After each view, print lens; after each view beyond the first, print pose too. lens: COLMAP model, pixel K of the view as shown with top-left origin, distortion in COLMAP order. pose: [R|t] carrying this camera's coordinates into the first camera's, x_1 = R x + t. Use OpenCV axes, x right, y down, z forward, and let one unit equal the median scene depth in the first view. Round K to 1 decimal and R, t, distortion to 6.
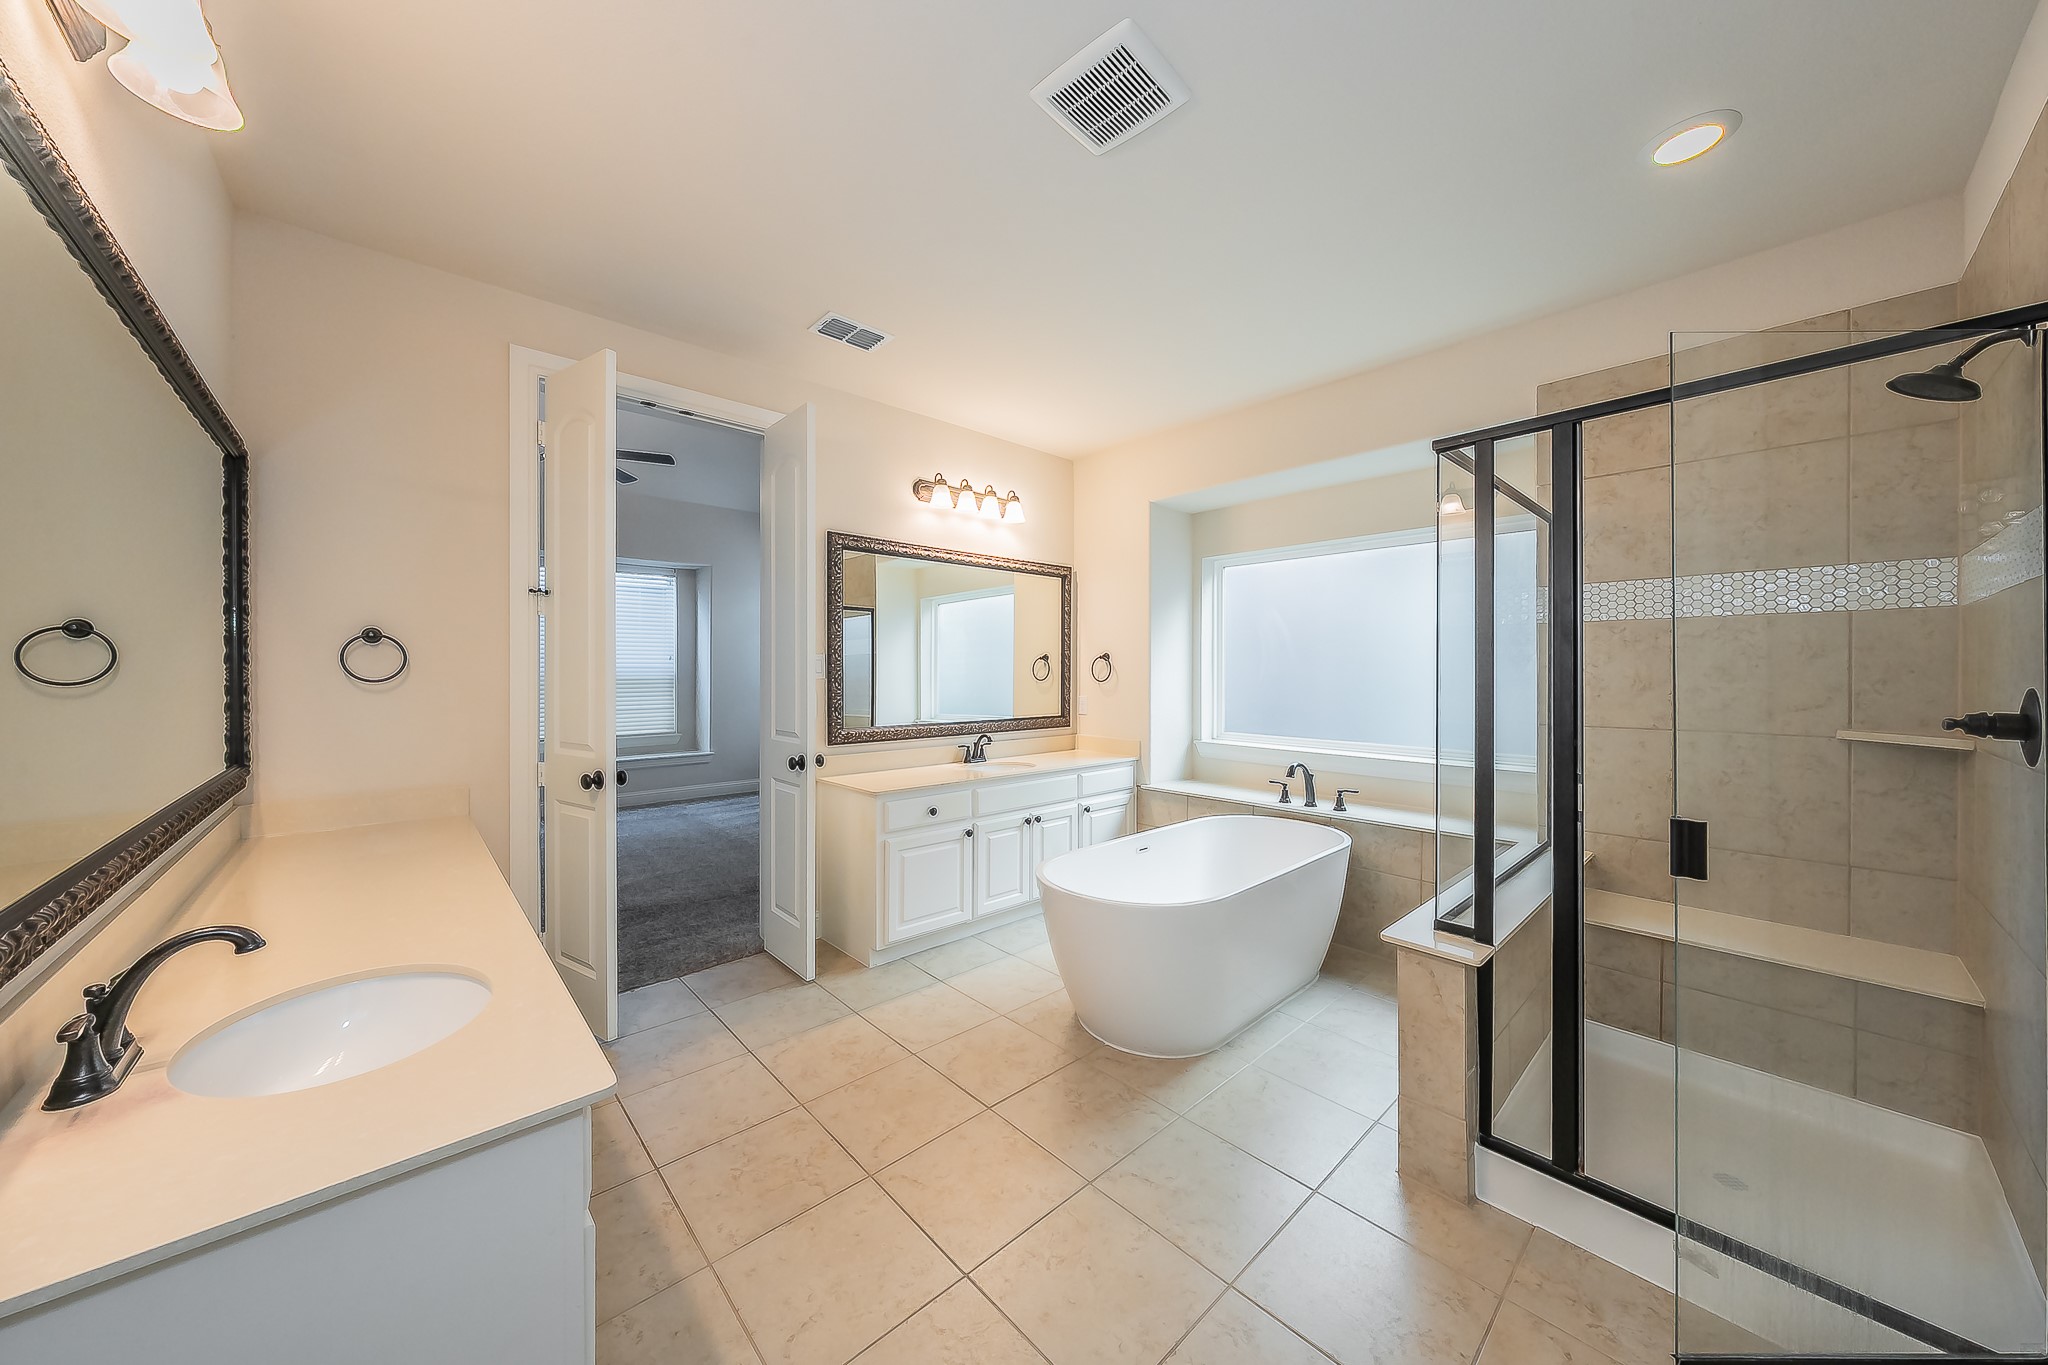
lens RADIAL K [[700.4, 0, 1028.5], [0, 700.4, 677.3], [0, 0, 1]] dist [0.000170, 0.000025]
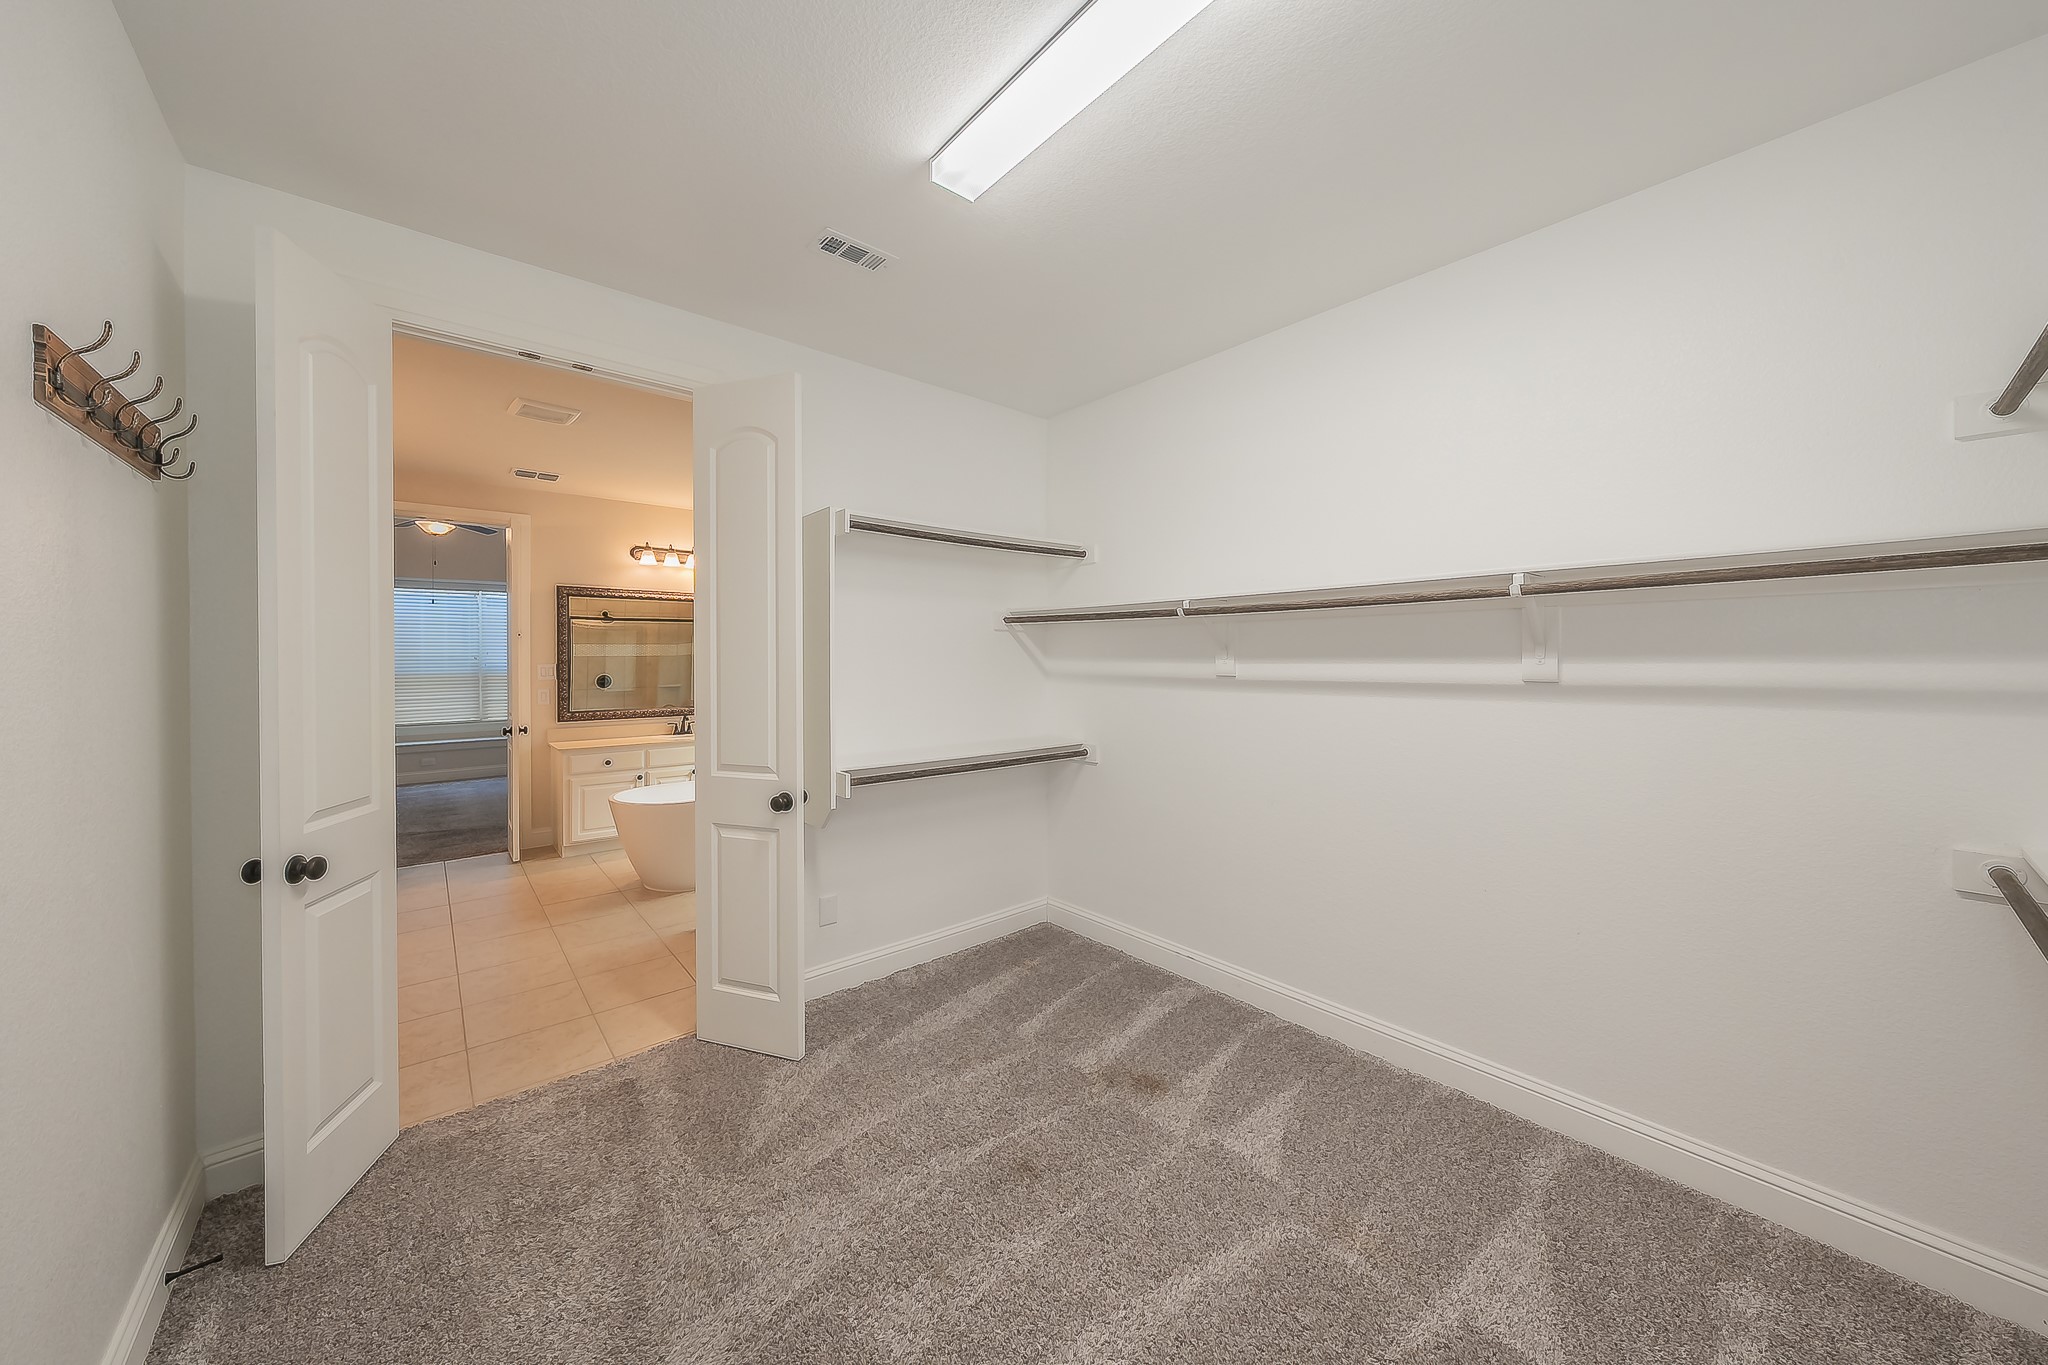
lens RADIAL K [[700.4, 0, 1019.6], [0, 700.4, 670.7], [0, 0, 1]] dist [0.000170, 0.000025]
pose [[0.999145, -0.009328, -0.040283, 0.813732], [0.009199, 0.999952, -0.003371, -0.003167], [0.040313, 0.002998, 0.999183, -0.521061]]
